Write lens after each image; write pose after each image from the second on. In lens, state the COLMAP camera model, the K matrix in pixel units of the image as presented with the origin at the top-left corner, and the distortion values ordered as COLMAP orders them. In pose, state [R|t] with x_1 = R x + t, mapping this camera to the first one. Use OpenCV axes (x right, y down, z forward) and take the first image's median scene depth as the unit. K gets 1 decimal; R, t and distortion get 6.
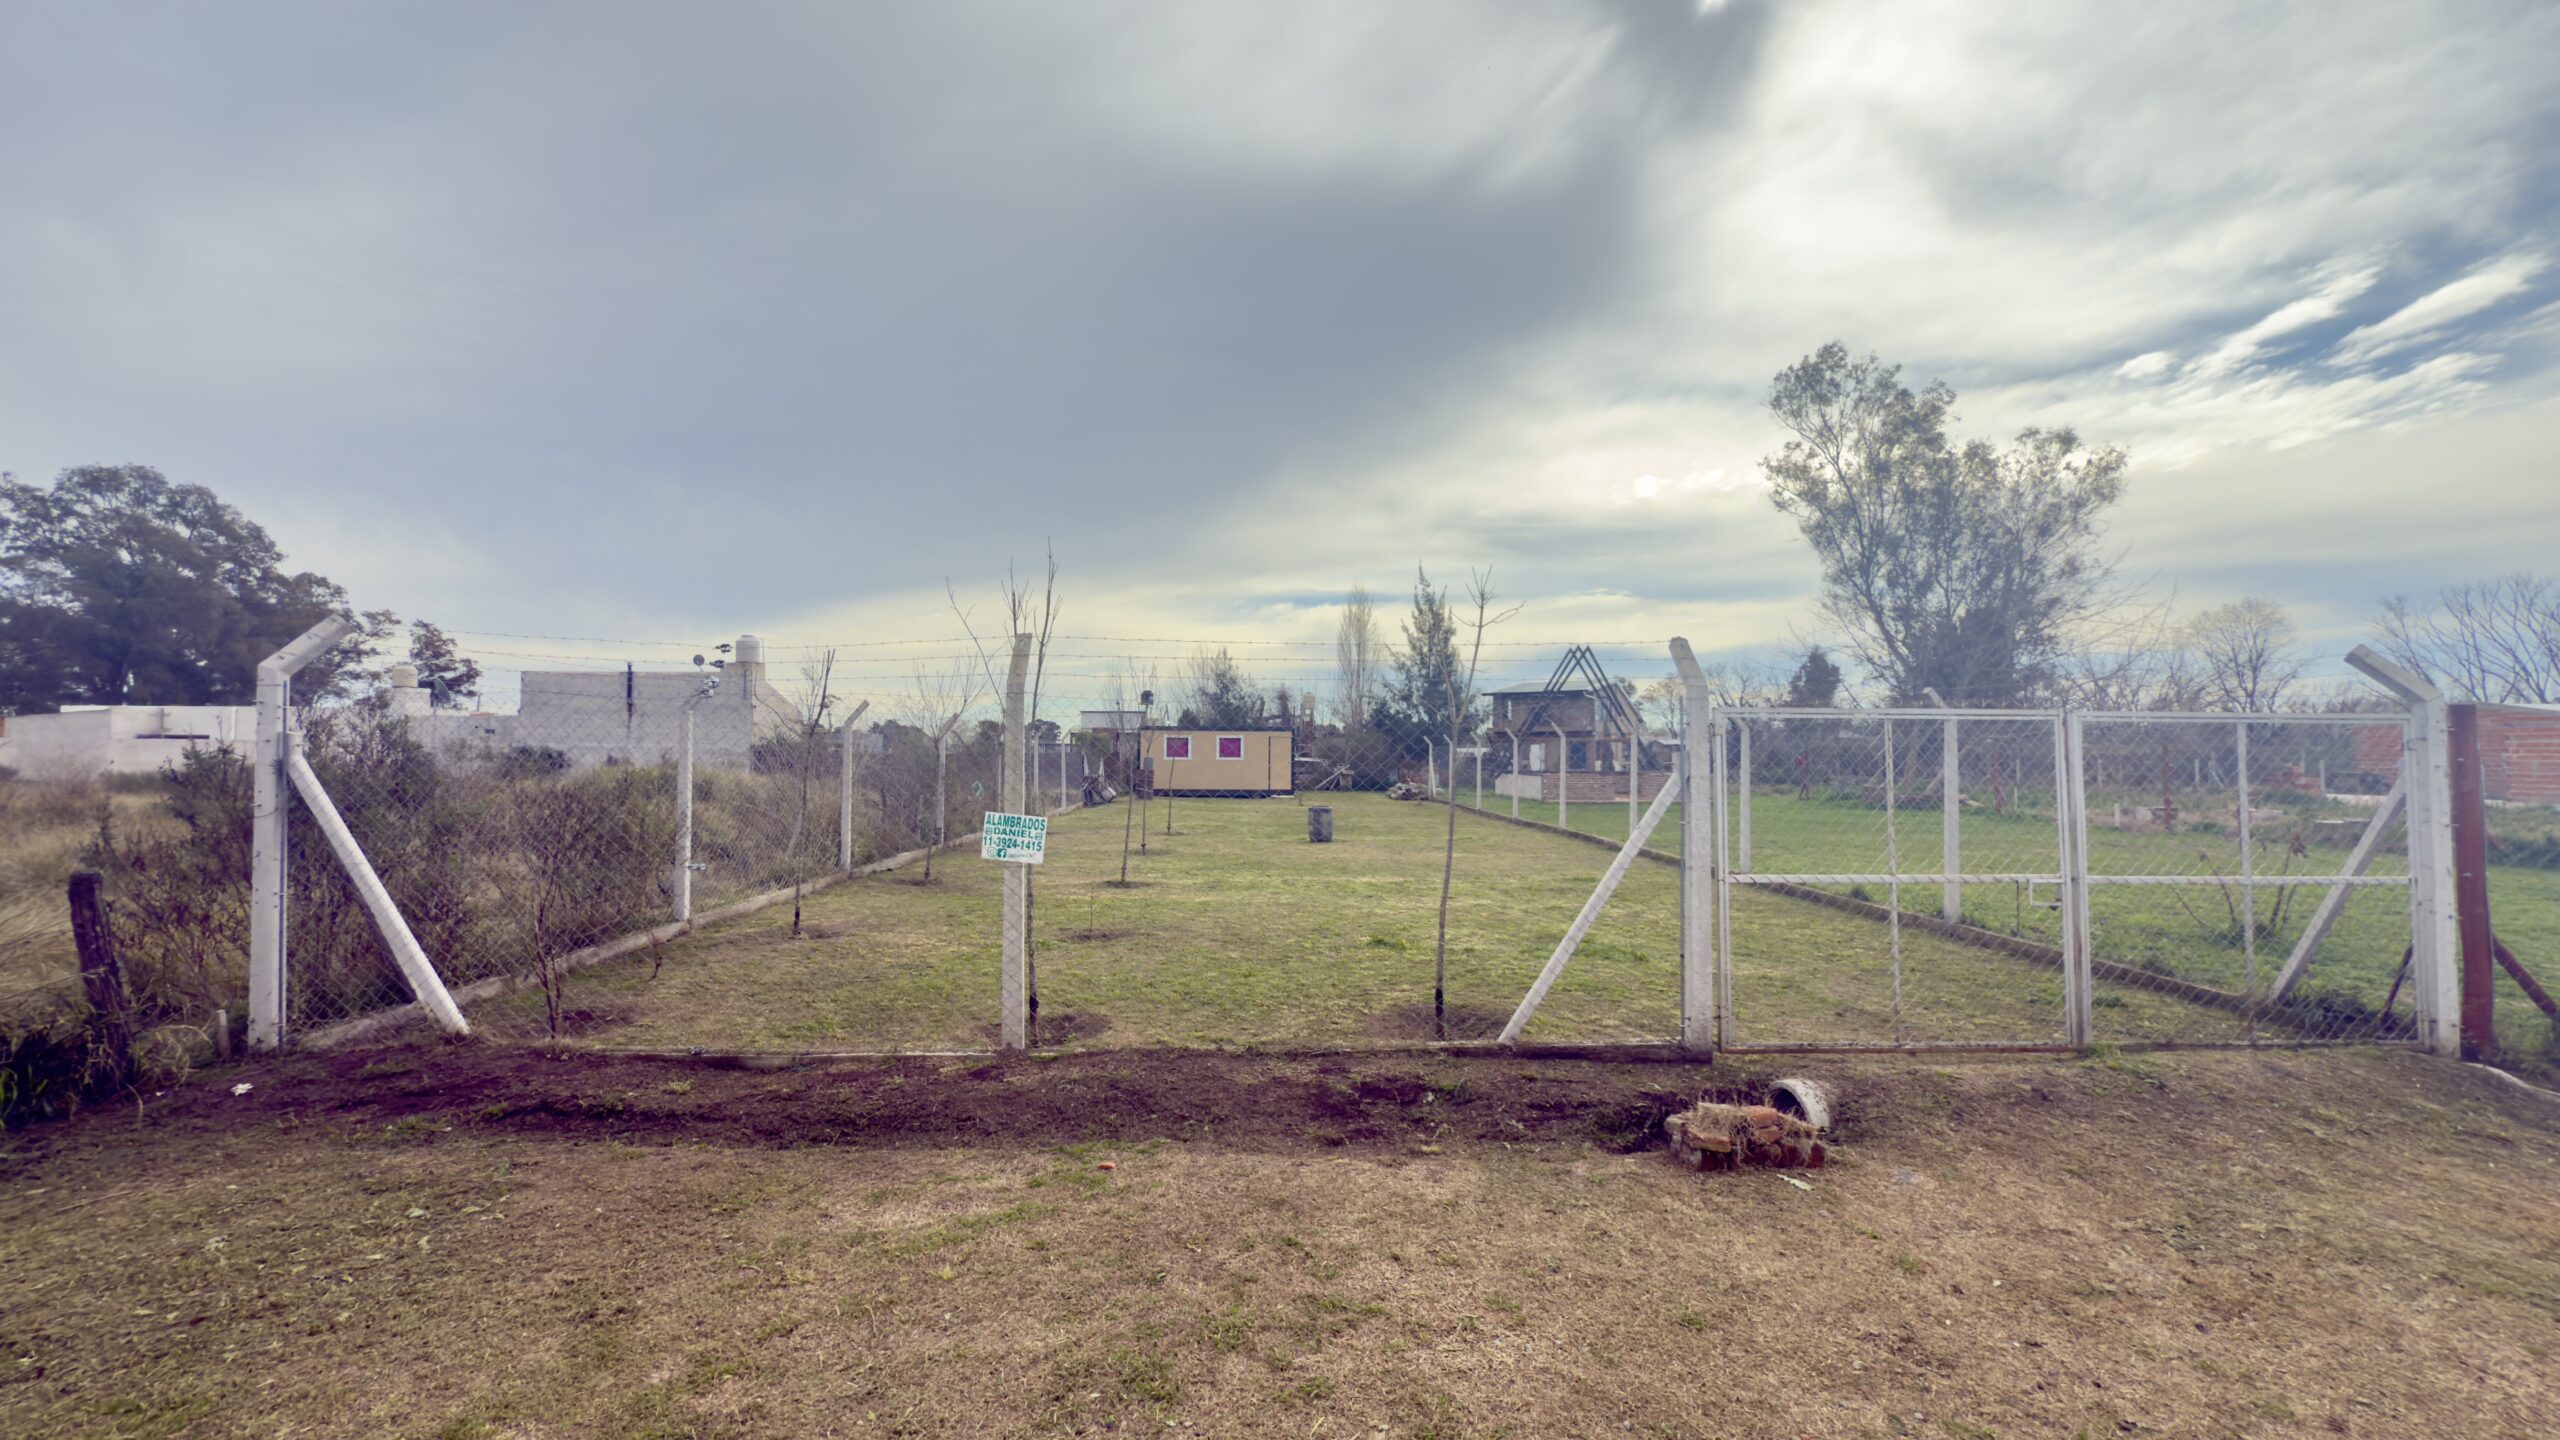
lens RADIAL K [[1061.7, 0, 1280.0], [0, 1061.7, 720.0], [0, 0, 1]] dist [0.000936, 0.000088]
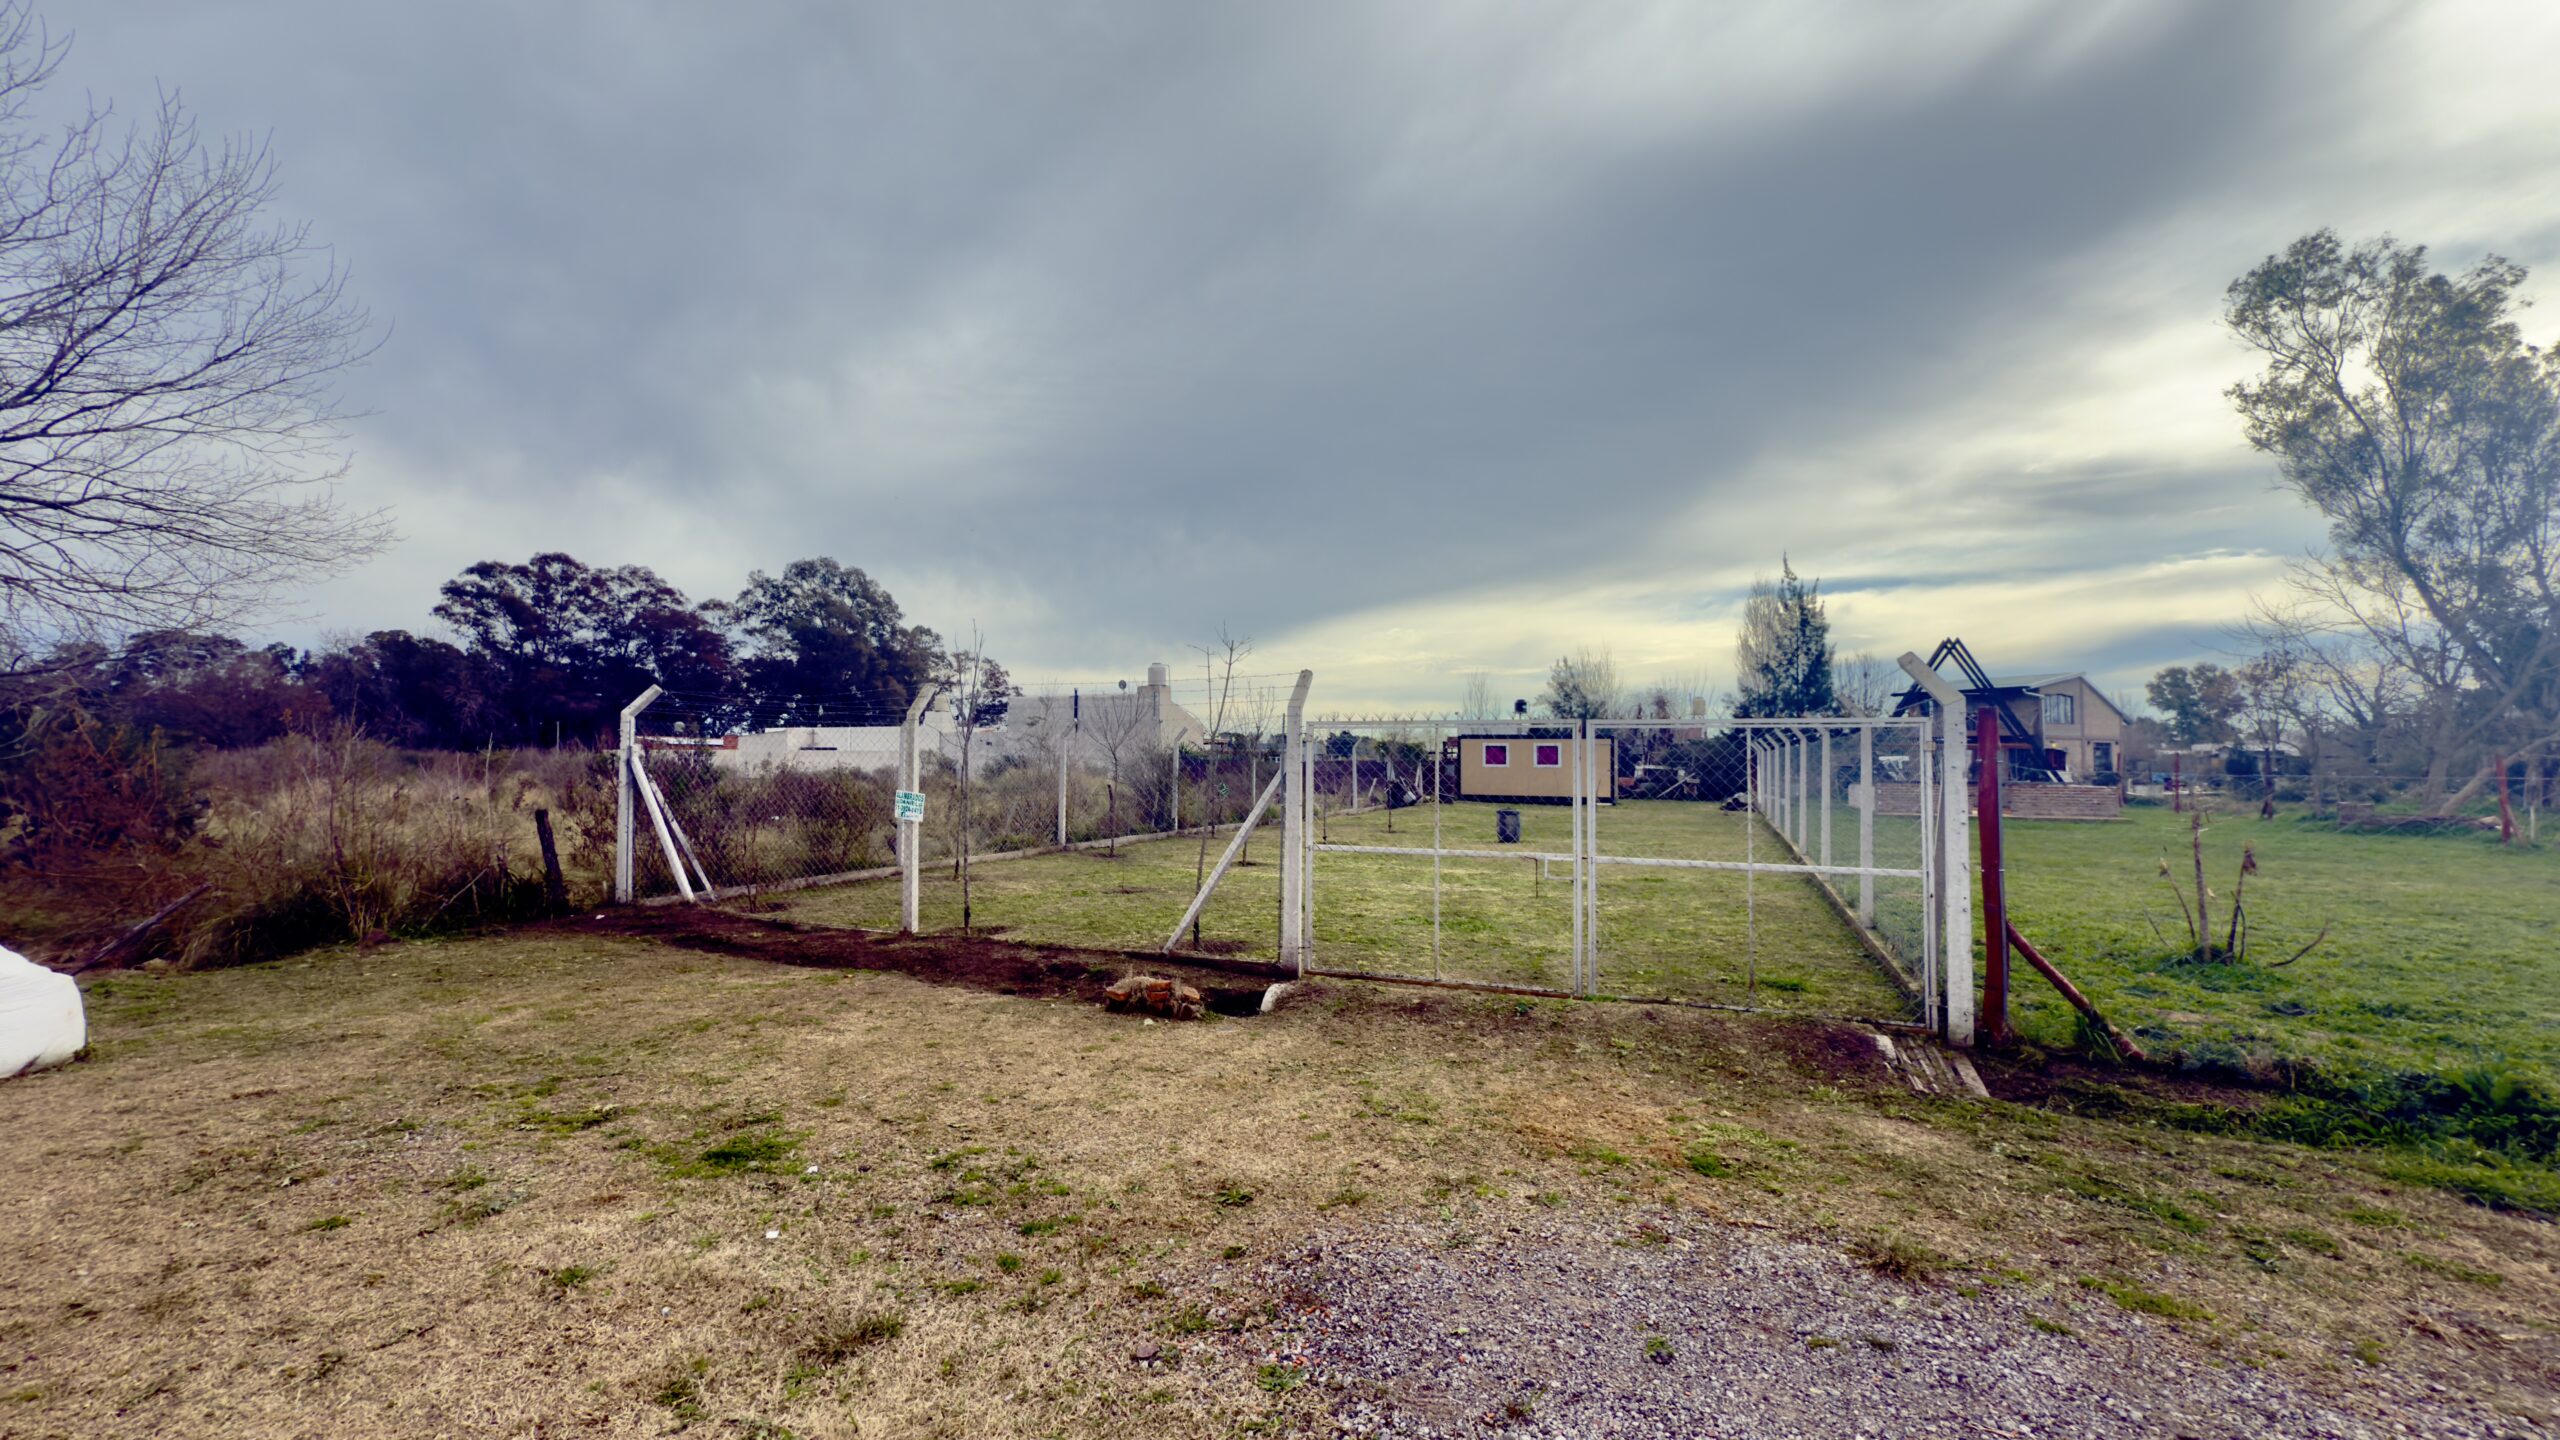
lens RADIAL K [[1090.8, 0, 1280.0], [0, 1090.8, 720.0], [0, 0, 1]] dist [0.001573, -0.000136]
pose [[0.894983, -0.015631, -0.445826, 0.158905], [0.012433, 0.999872, -0.010098, -0.000221], [0.445927, 0.003495, 0.895063, -0.044008]]
